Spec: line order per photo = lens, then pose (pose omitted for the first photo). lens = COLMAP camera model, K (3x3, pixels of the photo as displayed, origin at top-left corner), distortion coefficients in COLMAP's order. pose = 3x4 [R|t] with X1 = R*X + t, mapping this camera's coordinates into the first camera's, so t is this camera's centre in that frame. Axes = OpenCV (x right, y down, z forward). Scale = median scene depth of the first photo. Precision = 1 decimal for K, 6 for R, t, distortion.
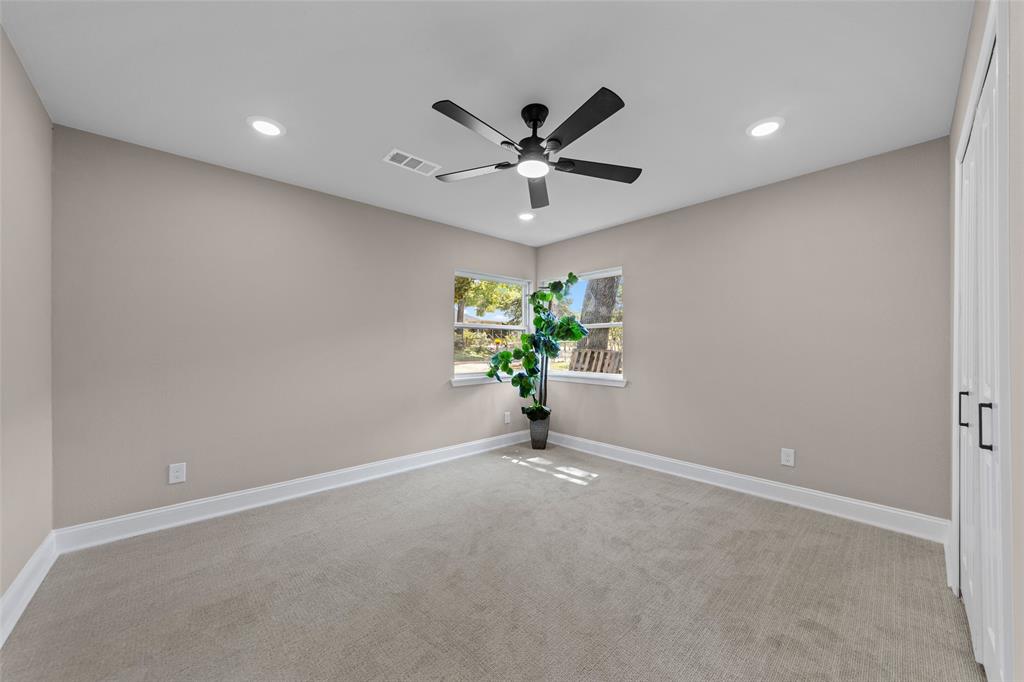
lens RADIAL K [[371.2, 0, 512.7], [0, 371.2, 344.4], [0, 0, 1]] dist [0.002269, 0.000063]
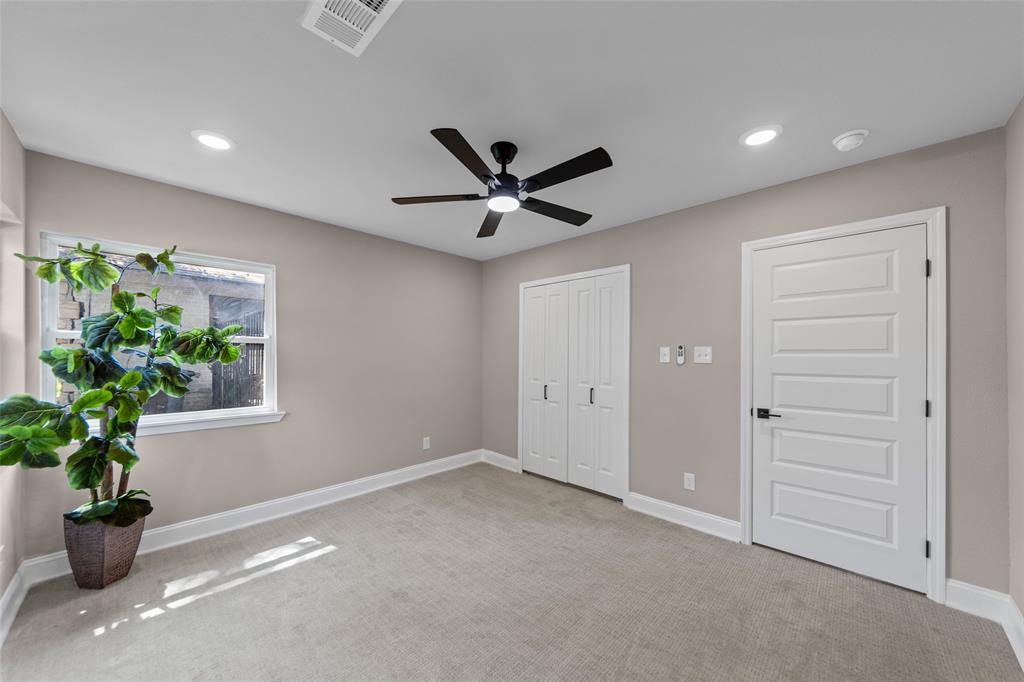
lens RADIAL K [[371.2, 0, 512.3], [0, 371.2, 348.9], [0, 0, 1]] dist [0.002269, 0.000063]
pose [[-0.046198, 0.007938, 0.998901, -0.587122], [-0.003899, 0.999959, -0.008127, -0.039025], [-0.998925, -0.004270, -0.046165, 0.628536]]
